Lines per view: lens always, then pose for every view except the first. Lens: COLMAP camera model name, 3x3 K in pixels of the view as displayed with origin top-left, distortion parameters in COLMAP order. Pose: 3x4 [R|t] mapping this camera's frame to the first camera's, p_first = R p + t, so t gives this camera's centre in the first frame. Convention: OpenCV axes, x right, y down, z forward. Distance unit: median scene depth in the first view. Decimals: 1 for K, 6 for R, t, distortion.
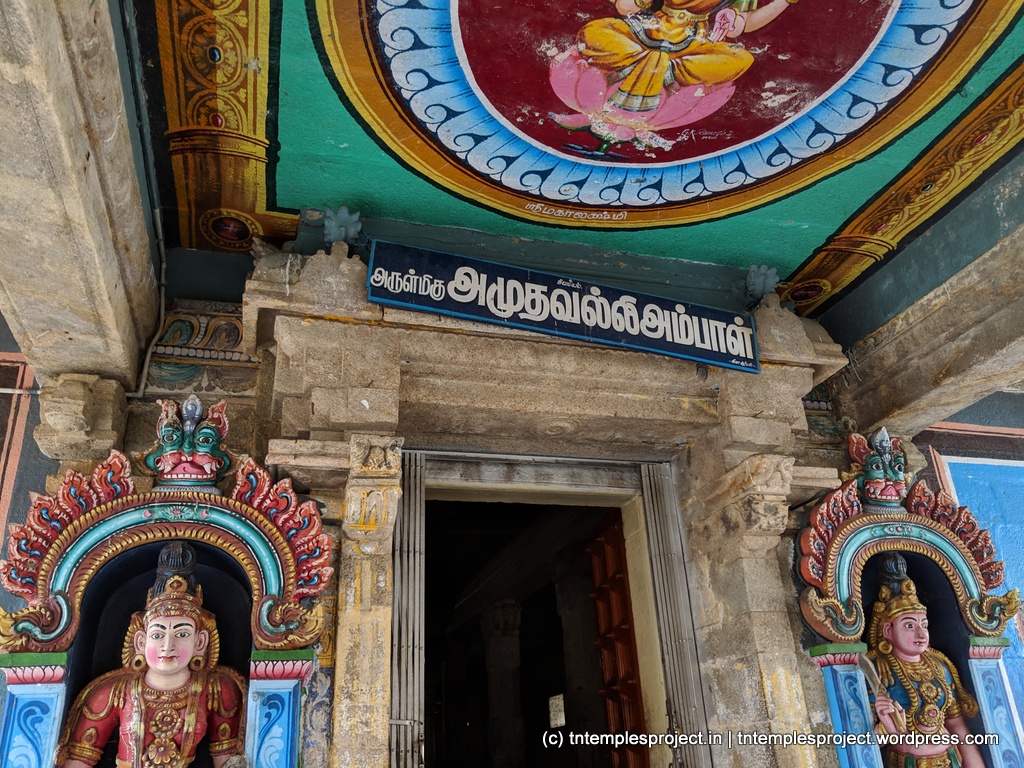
lens RADIAL K [[823.4, 0, 517.9], [0, 823.4, 390.8], [0, 0, 1]] dist [0.052710, -0.099648]
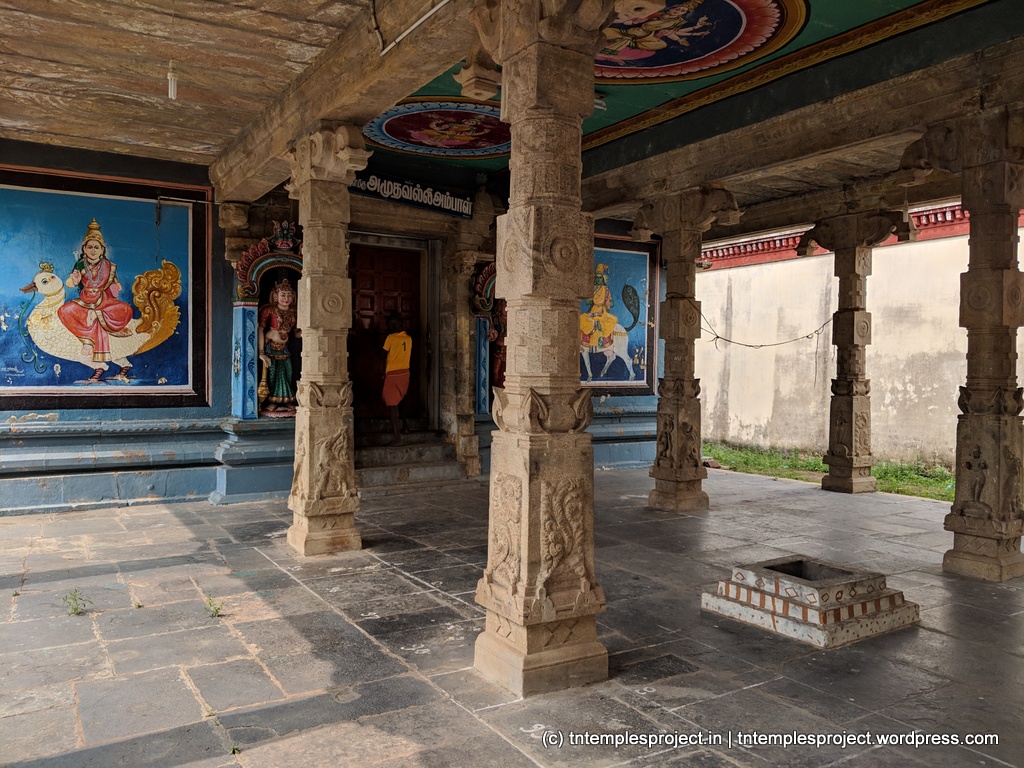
lens RADIAL K [[823.4, 0, 513.8], [0, 823.4, 388.7], [0, 0, 1]] dist [0.052710, -0.099648]
pose [[0.967093, 0.057592, 0.247817, -0.251862], [-0.157454, 0.900583, 0.405165, -0.699828], [-0.199846, -0.430852, 0.880016, -1.857311]]
